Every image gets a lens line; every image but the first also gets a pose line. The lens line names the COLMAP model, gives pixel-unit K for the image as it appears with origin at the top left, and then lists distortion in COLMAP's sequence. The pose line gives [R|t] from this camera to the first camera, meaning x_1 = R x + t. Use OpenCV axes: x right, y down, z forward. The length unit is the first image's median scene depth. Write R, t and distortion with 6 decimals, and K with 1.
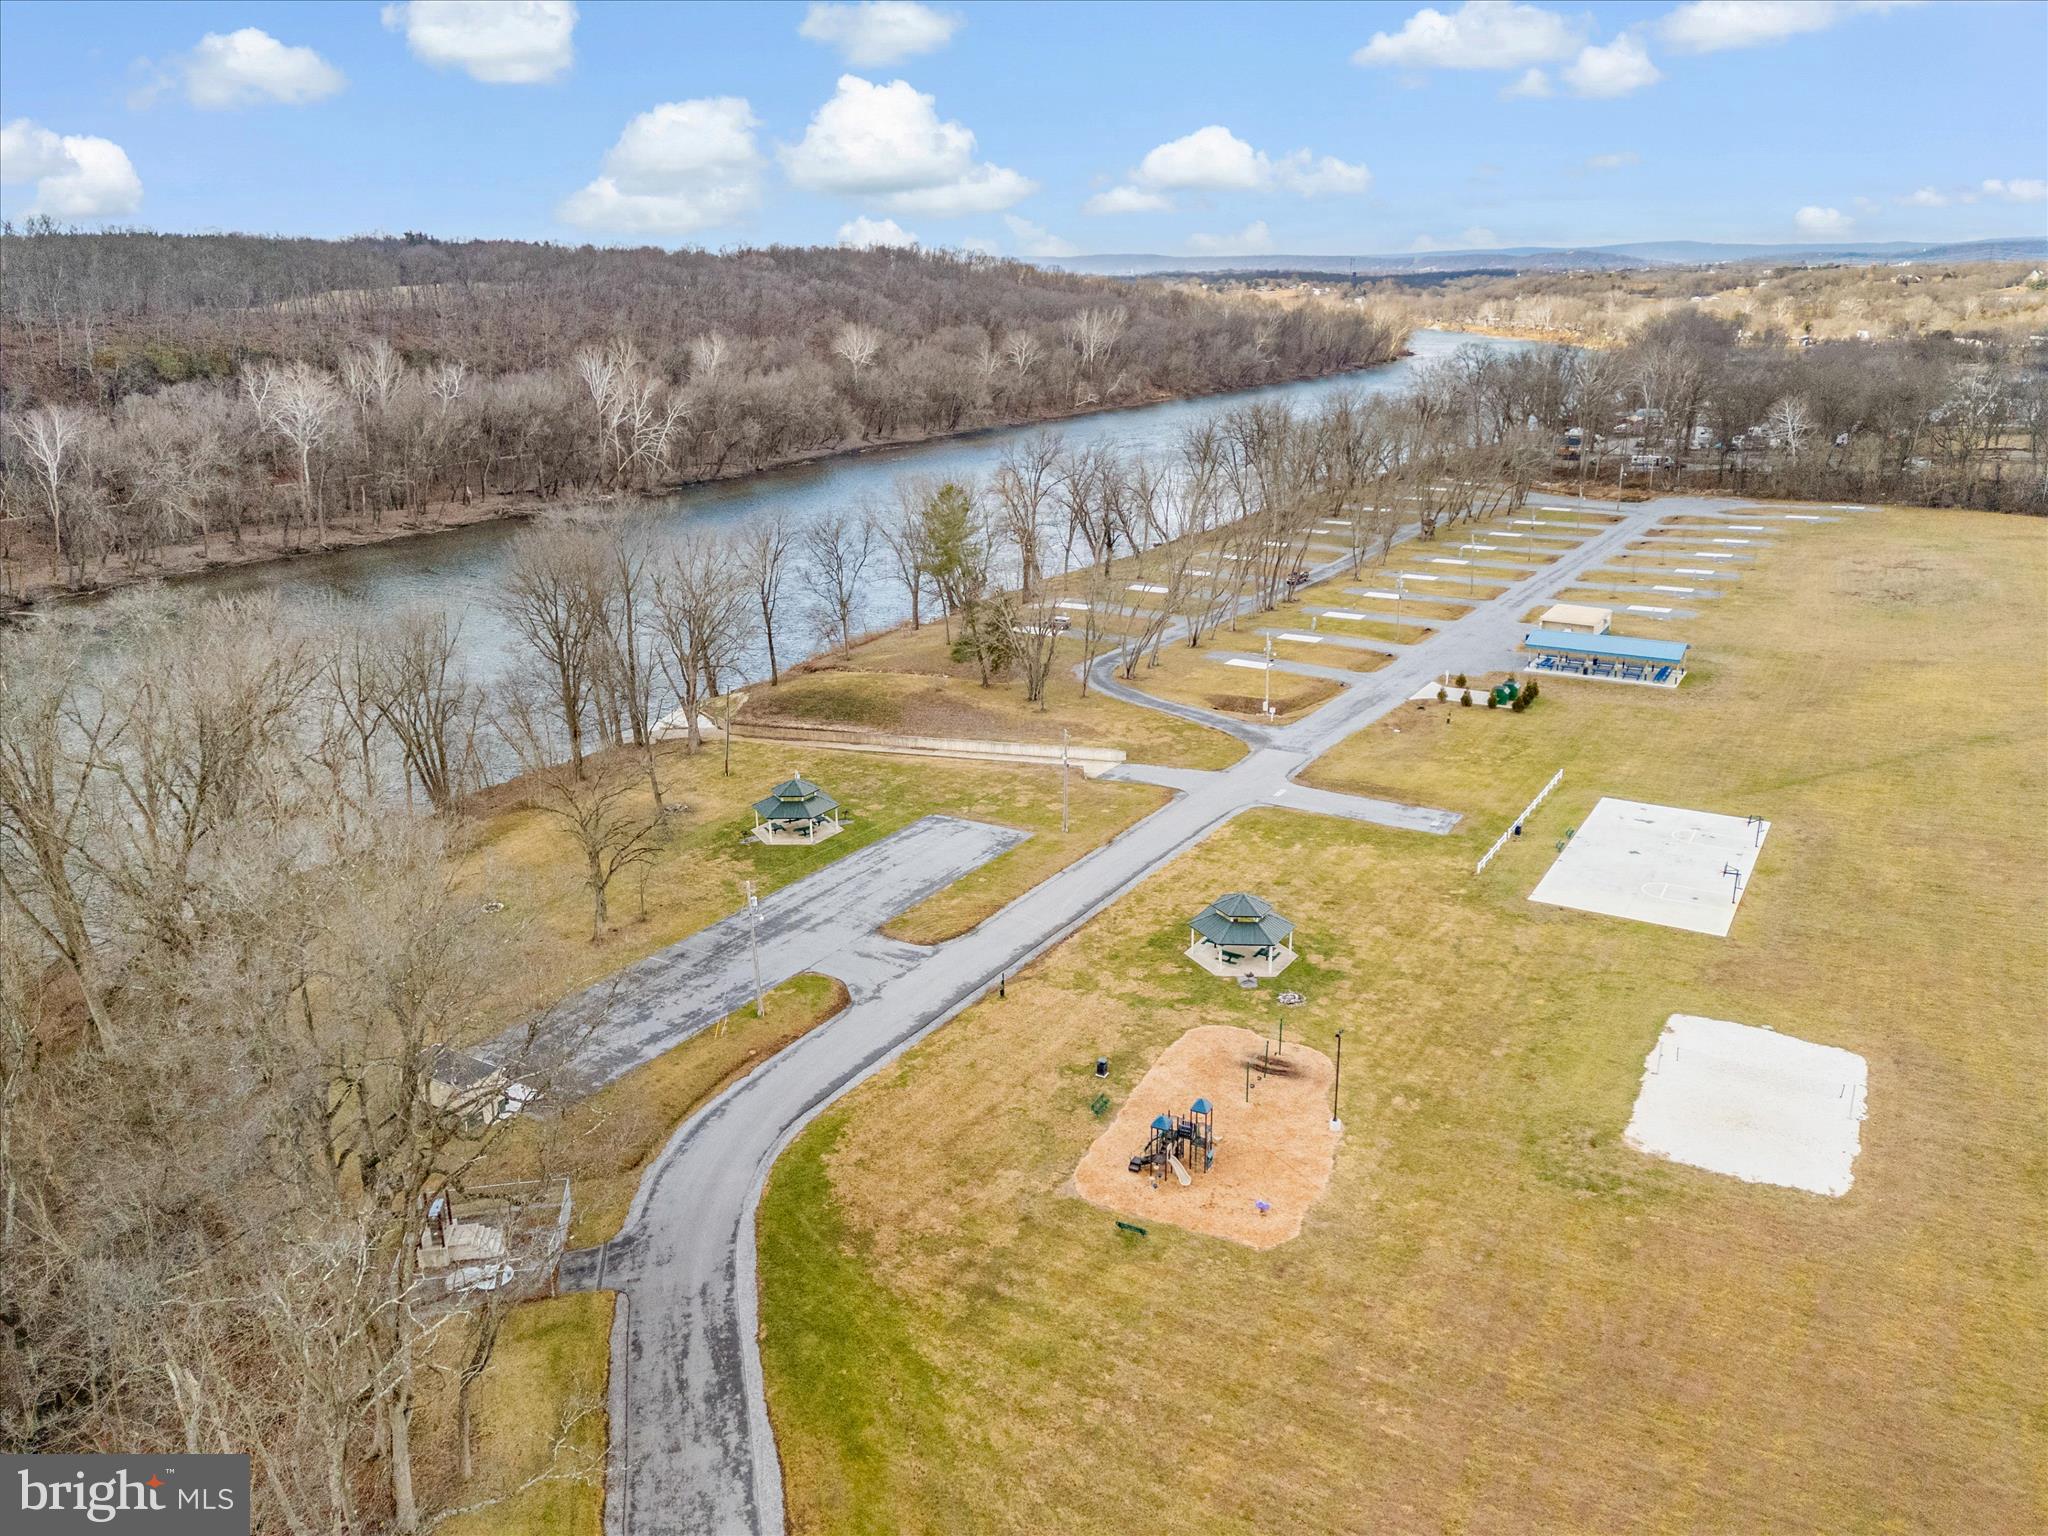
lens RADIAL K [[1461.2, 0, 1023.7], [0, 1461.2, 694.7], [0, 0, 1]] dist [0.054328, -0.051672]
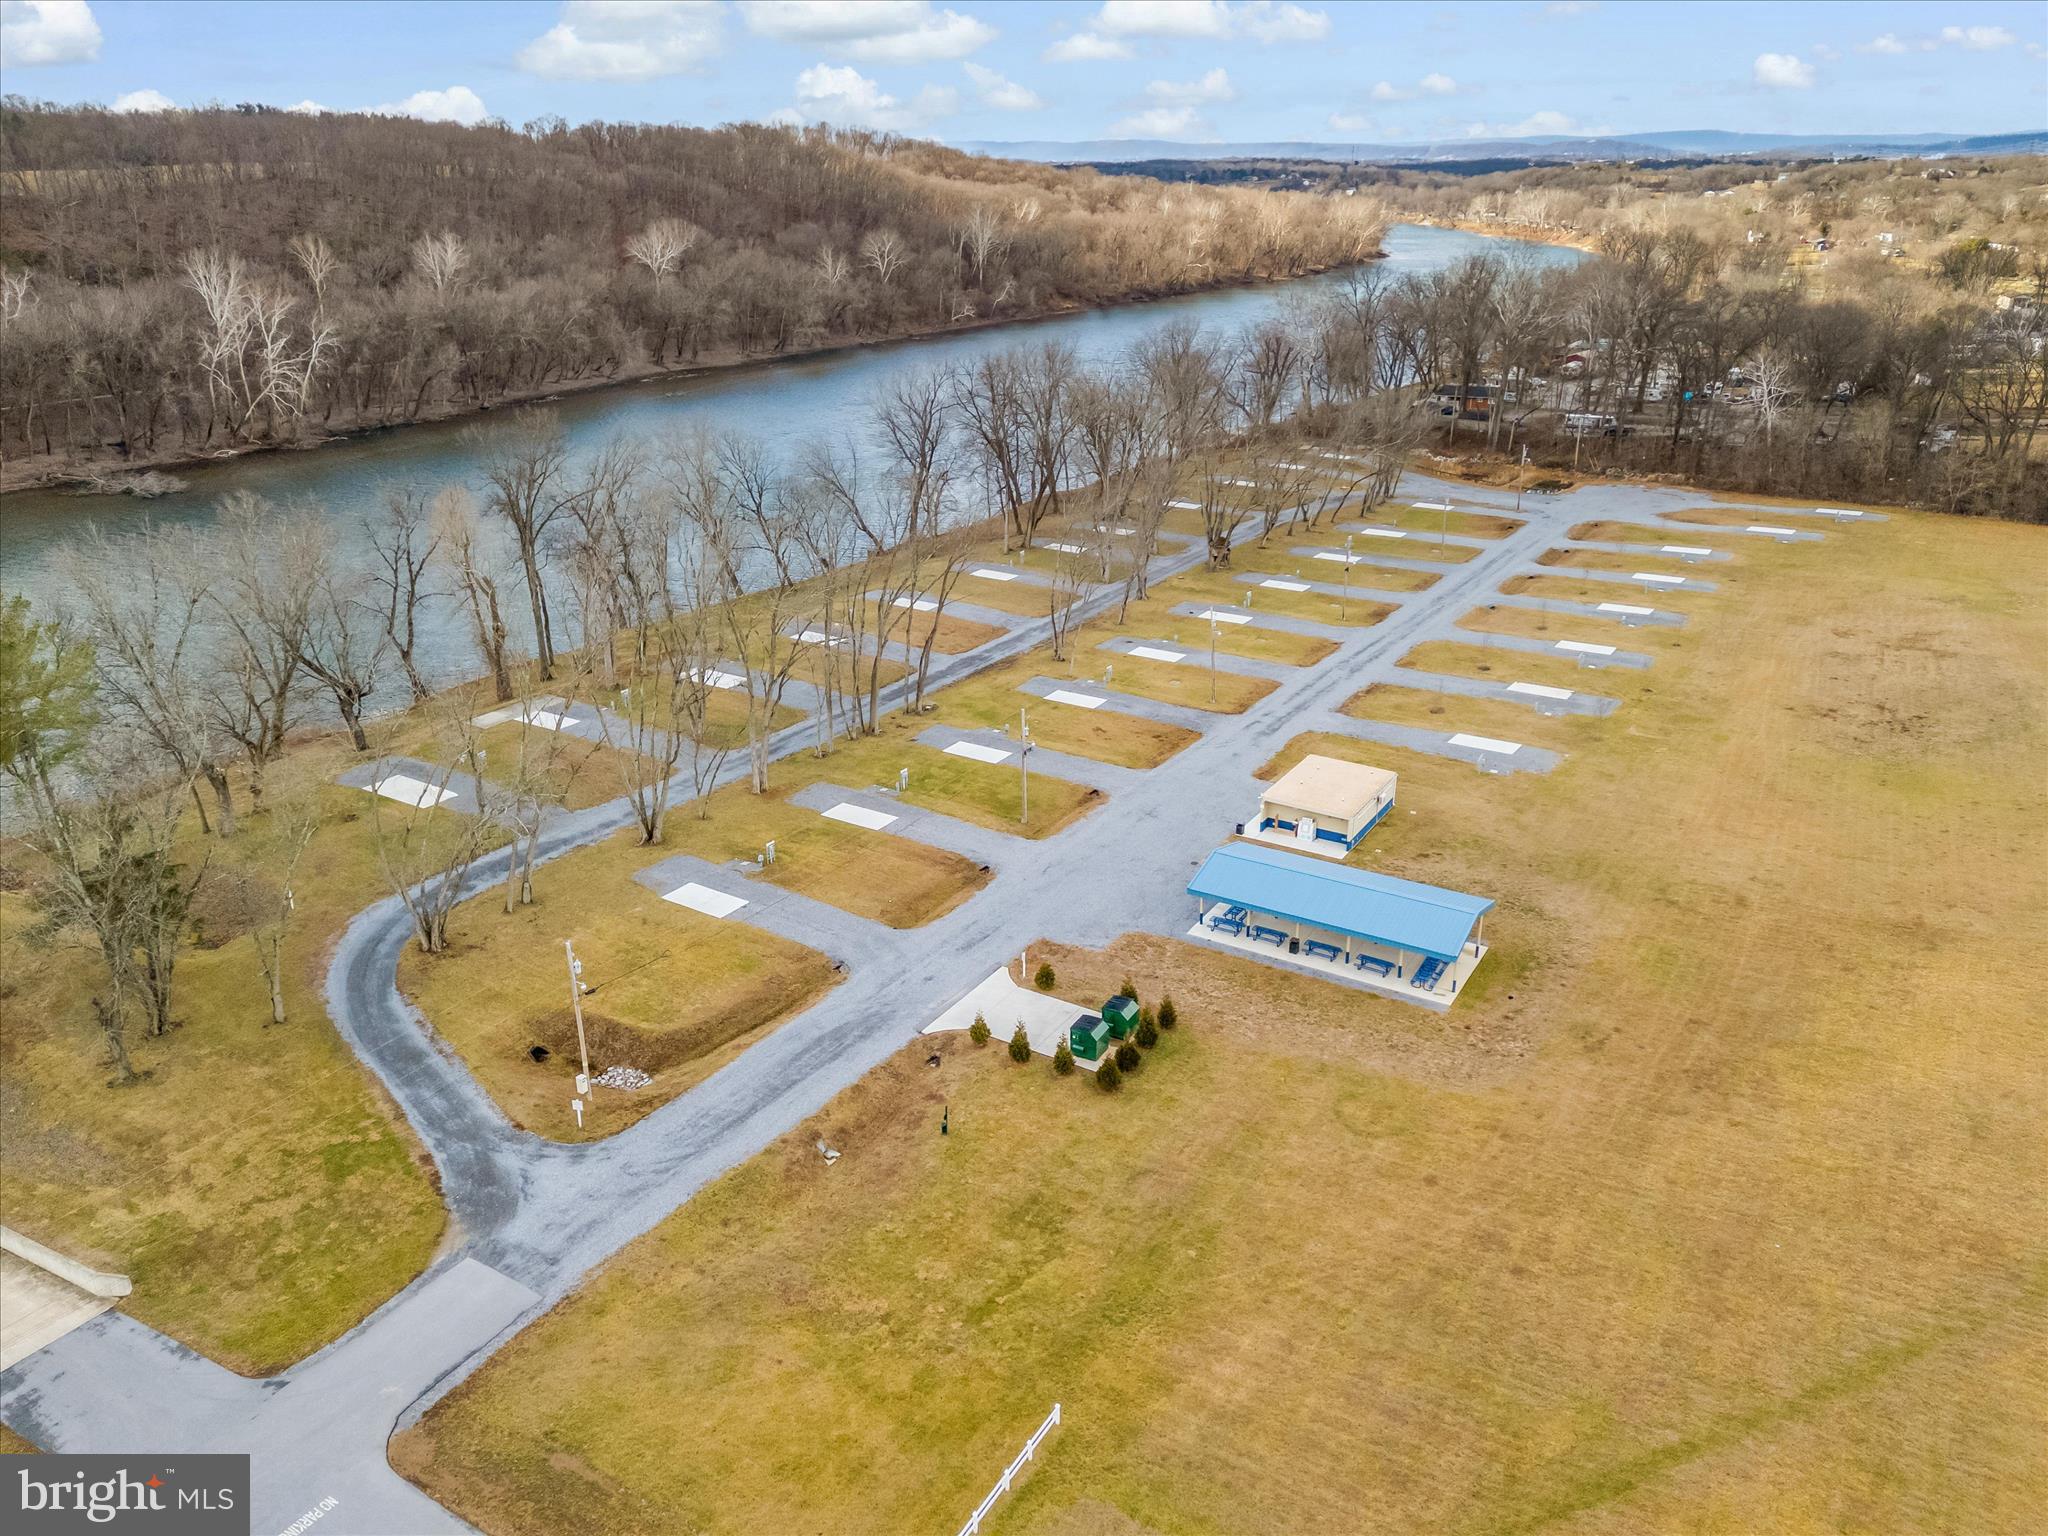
lens RADIAL K [[1501.6, 0, 1024.6], [0, 1501.6, 663.4], [0, 0, 1]] dist [0.059106, -0.047685]
pose [[0.999952, 0.008025, 0.005589, 0.146662], [-0.008258, 0.999043, 0.042947, -0.072979], [-0.005239, -0.042991, 0.999062, 0.242705]]
